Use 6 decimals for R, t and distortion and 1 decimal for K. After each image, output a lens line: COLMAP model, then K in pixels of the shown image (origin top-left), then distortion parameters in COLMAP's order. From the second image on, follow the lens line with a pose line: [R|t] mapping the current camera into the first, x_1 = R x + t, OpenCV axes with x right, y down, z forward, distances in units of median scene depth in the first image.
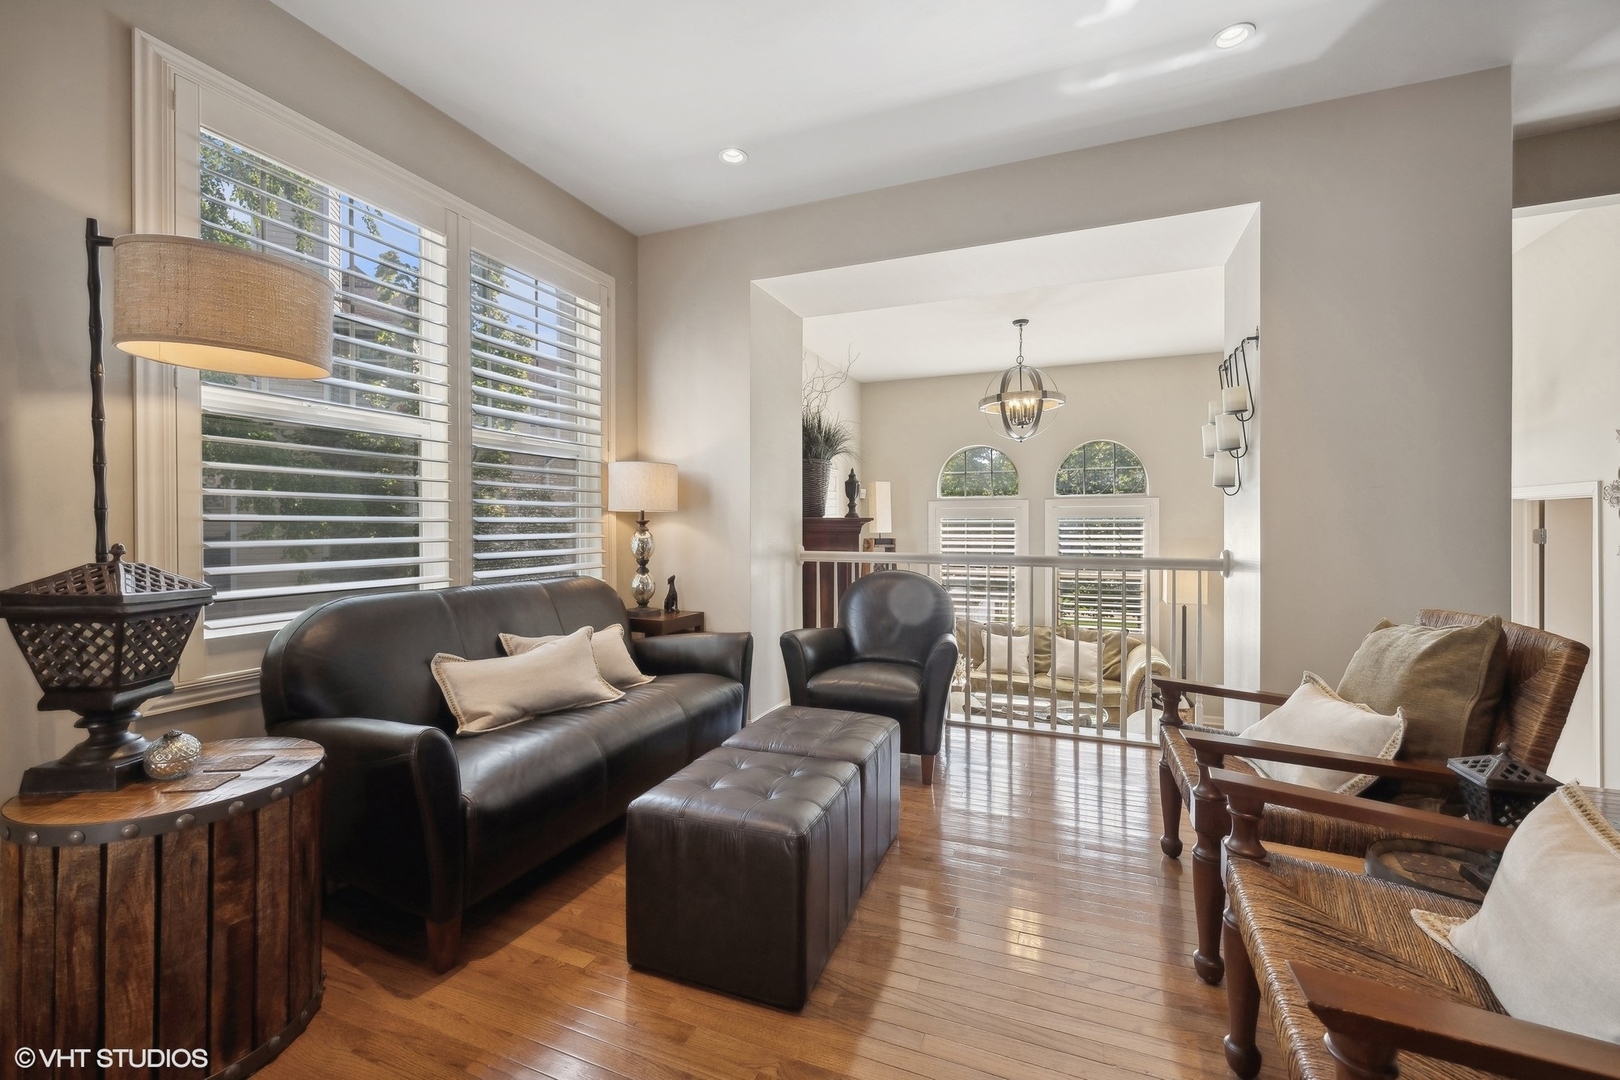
lens RADIAL K [[656.4, 0, 810.6], [0, 656.4, 524.8], [0, 0, 1]] dist [-0.000592, -0.000239]
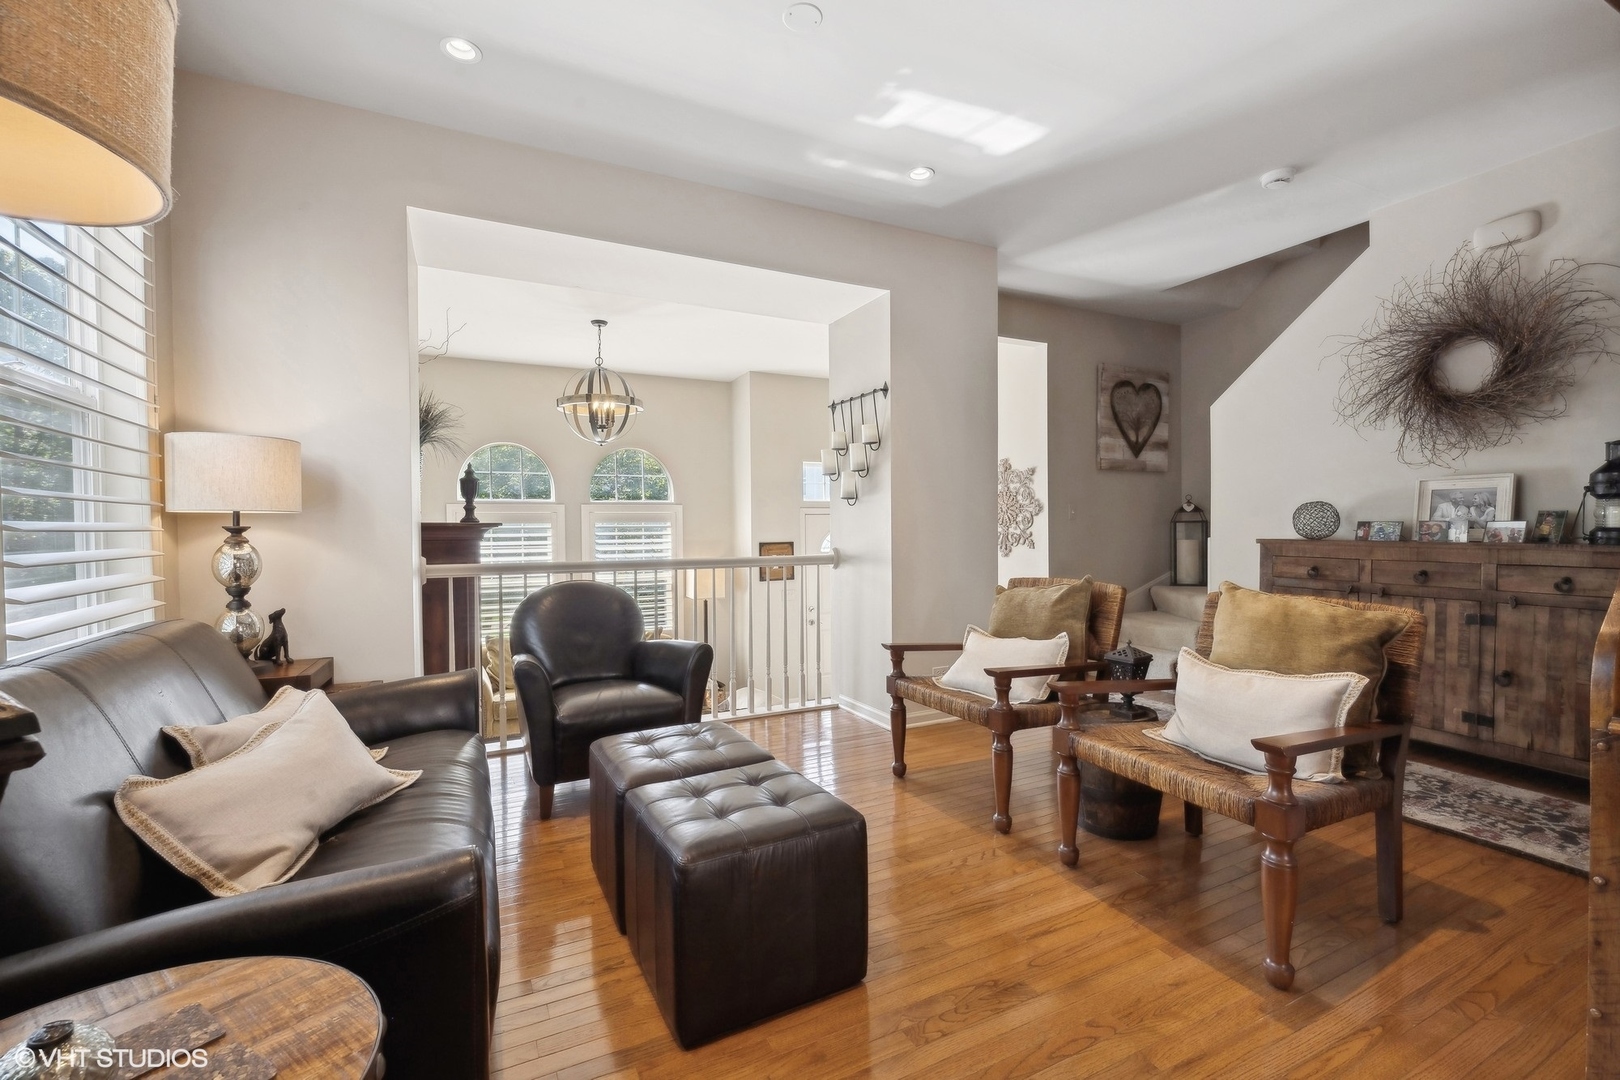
lens RADIAL K [[697.2, 0, 795.3], [0, 697.2, 536.5], [0, 0, 1]] dist [0.002918, -0.000054]
pose [[0.660579, -0.014884, 0.750609, -0.407682], [0.008769, 0.999888, 0.012110, -0.000561], [-0.750705, -0.001417, 0.660636, 0.141545]]
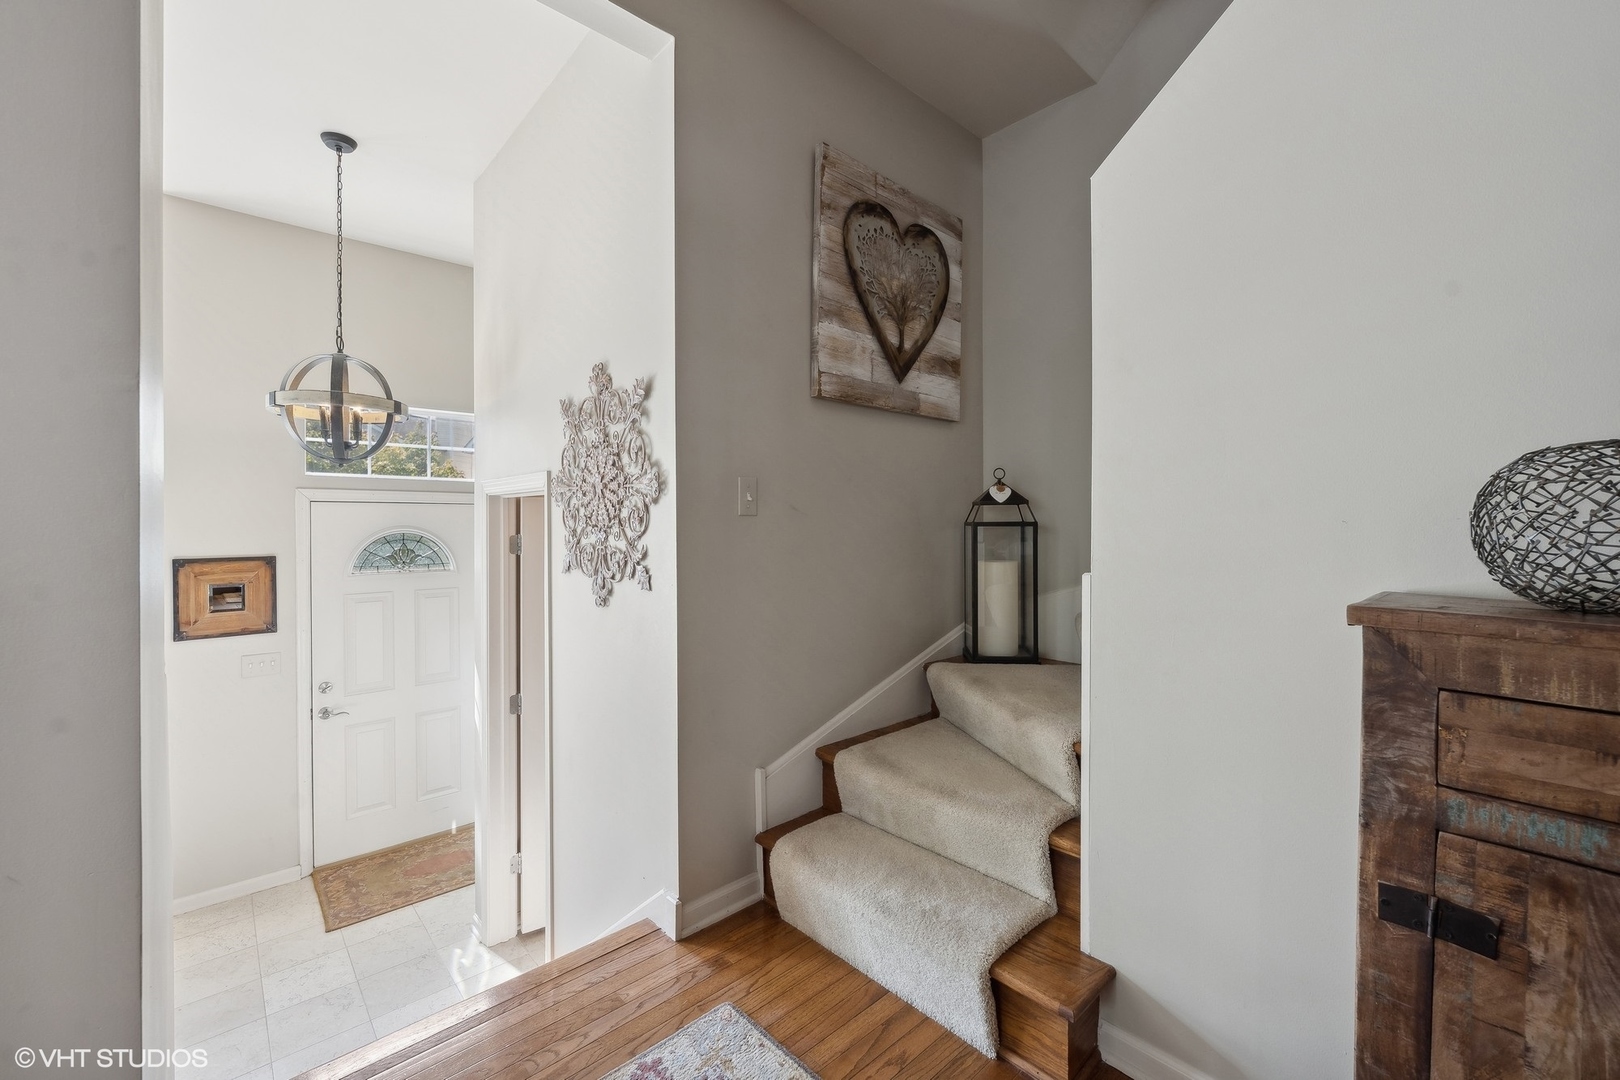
lens RADIAL K [[663.5, 0, 804.0], [0, 663.5, 532.7], [0, 0, 1]] dist [0.001097, 0.000002]
pose [[0.421947, -0.008460, 0.906581, 0.707924], [-0.001258, 0.999950, 0.009917, -0.005492], [-0.906620, -0.005325, 0.421915, 0.425217]]
